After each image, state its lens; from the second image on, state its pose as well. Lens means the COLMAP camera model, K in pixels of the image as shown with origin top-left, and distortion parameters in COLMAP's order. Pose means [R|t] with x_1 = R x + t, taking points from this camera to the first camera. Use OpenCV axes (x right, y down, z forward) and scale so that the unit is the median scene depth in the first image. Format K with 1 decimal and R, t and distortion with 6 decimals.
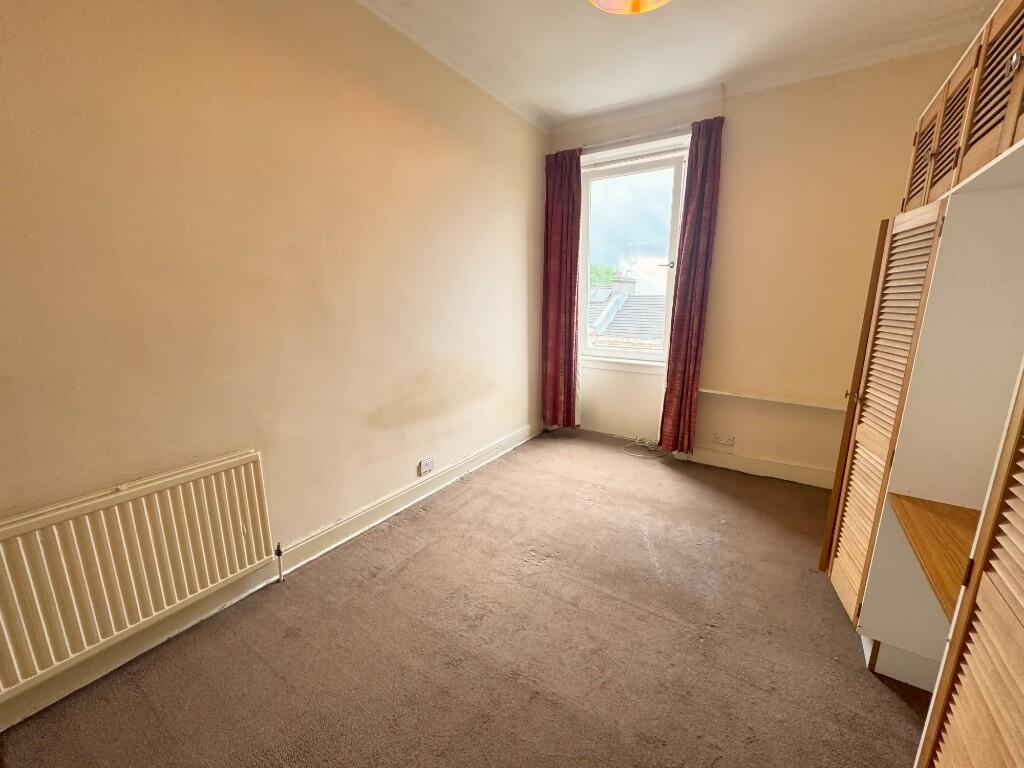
lens RADIAL K [[407.9, 0, 512.3], [0, 407.9, 383.5], [0, 0, 1]] dist [-0.000618, 0.000138]
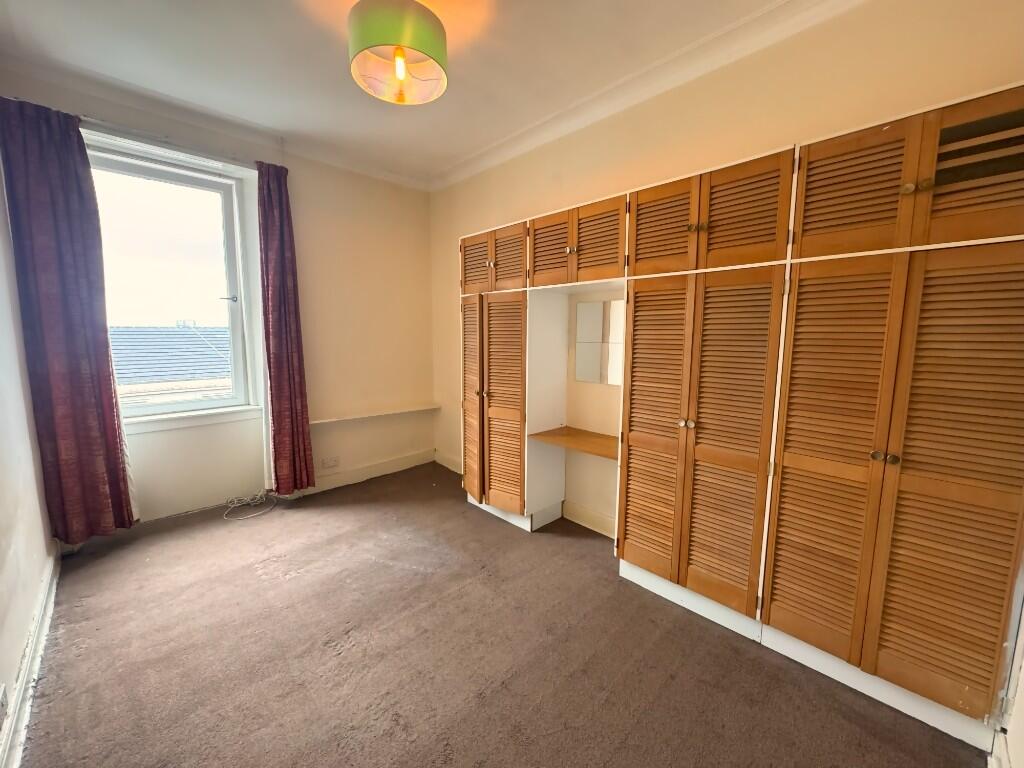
lens RADIAL K [[407.9, 0, 510.9], [0, 407.9, 383.1], [0, 0, 1]] dist [-0.000618, 0.000138]
pose [[0.213858, -0.123876, 0.968978, -0.420381], [0.197240, 0.976973, 0.081366, -0.065981], [-0.956745, 0.173720, 0.233367, 0.256372]]
